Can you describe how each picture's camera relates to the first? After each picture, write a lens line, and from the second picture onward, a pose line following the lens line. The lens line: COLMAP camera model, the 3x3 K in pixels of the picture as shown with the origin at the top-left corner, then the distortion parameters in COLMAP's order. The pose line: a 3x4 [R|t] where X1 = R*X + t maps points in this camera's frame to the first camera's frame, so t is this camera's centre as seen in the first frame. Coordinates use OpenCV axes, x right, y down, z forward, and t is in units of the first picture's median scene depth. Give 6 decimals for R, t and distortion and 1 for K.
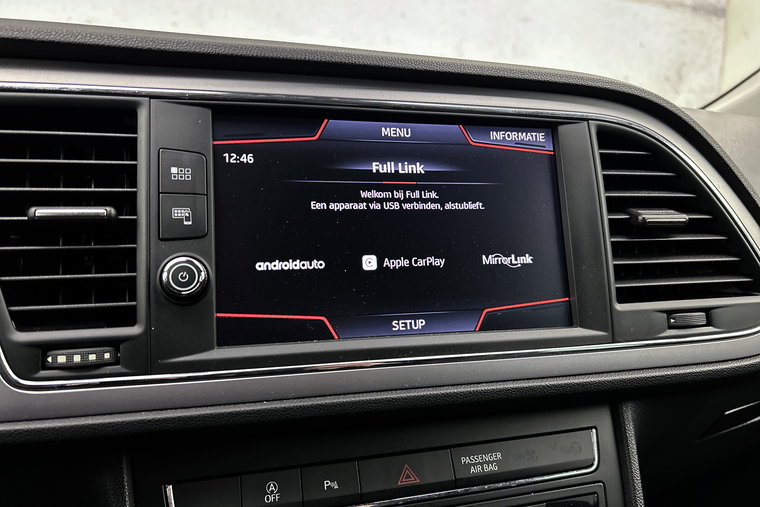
lens RADIAL K [[579.6, 0, 384.6], [0, 579.6, 251.9], [0, 0, 1]] dist [0.053563, -0.057258]
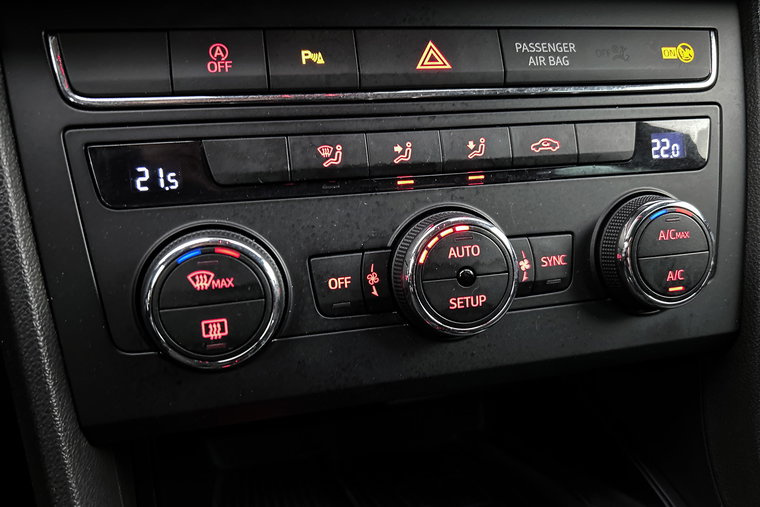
lens RADIAL K [[579.6, 0, 378.0], [0, 579.6, 249.6], [0, 0, 1]] dist [0.053563, -0.057258]
pose [[0.999456, 0.013126, -0.030262, 0.001748], [-0.004891, 0.966239, 0.257599, 0.400295], [0.032621, -0.257311, 0.965778, 0.303916]]
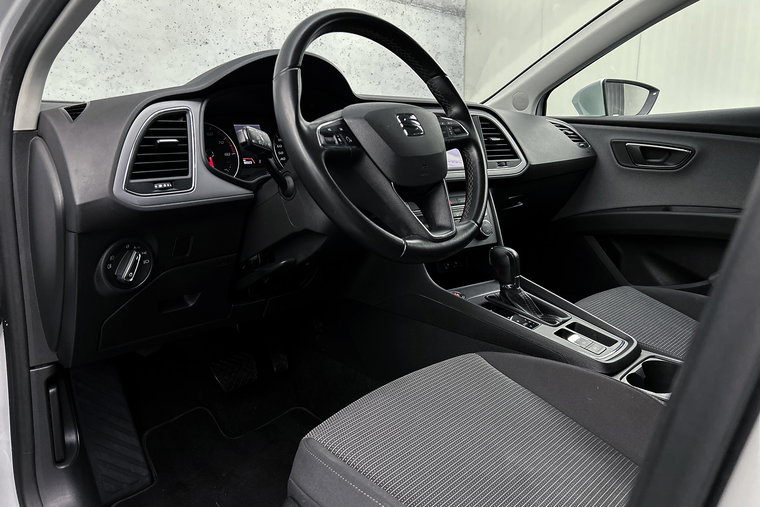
lens RADIAL K [[579.6, 0, 392.4], [0, 579.6, 256.5], [0, 0, 1]] dist [0.053563, -0.057258]
pose [[0.921328, -0.106379, 0.373950, -1.860871], [0.088301, 0.993958, 0.065201, 0.443996], [-0.378627, -0.027051, 0.925154, -2.605371]]
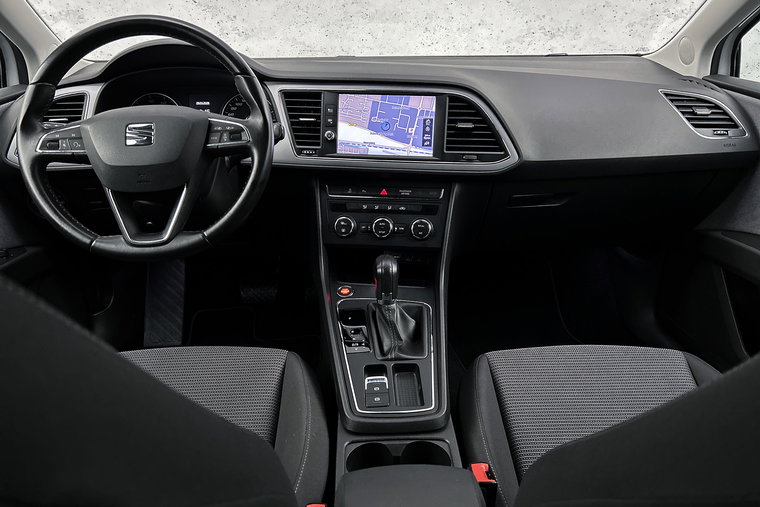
lens RADIAL K [[579.6, 0, 381.7], [0, 579.6, 271.4], [0, 0, 1]] dist [0.053563, -0.057258]
pose [[0.926011, 0.137561, -0.351541, 1.377221], [-0.043797, 0.964103, 0.261893, -0.110211], [0.374948, -0.227119, 0.898794, -2.450586]]
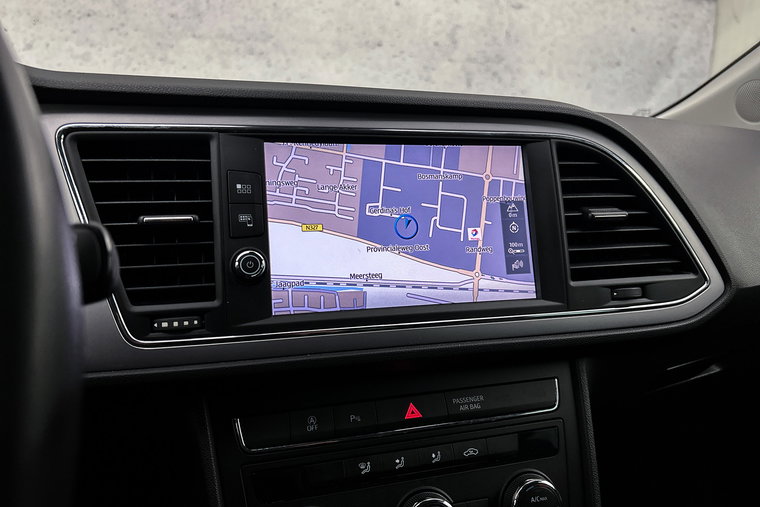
lens RADIAL K [[579.6, 0, 383.6], [0, 579.6, 248.3], [0, 0, 1]] dist [0.053563, -0.057258]
pose [[0.999922, -0.011540, 0.004816, -0.026756], [0.011442, 0.999737, 0.019884, -0.015588], [-0.005044, -0.019827, 0.999791, -0.300615]]
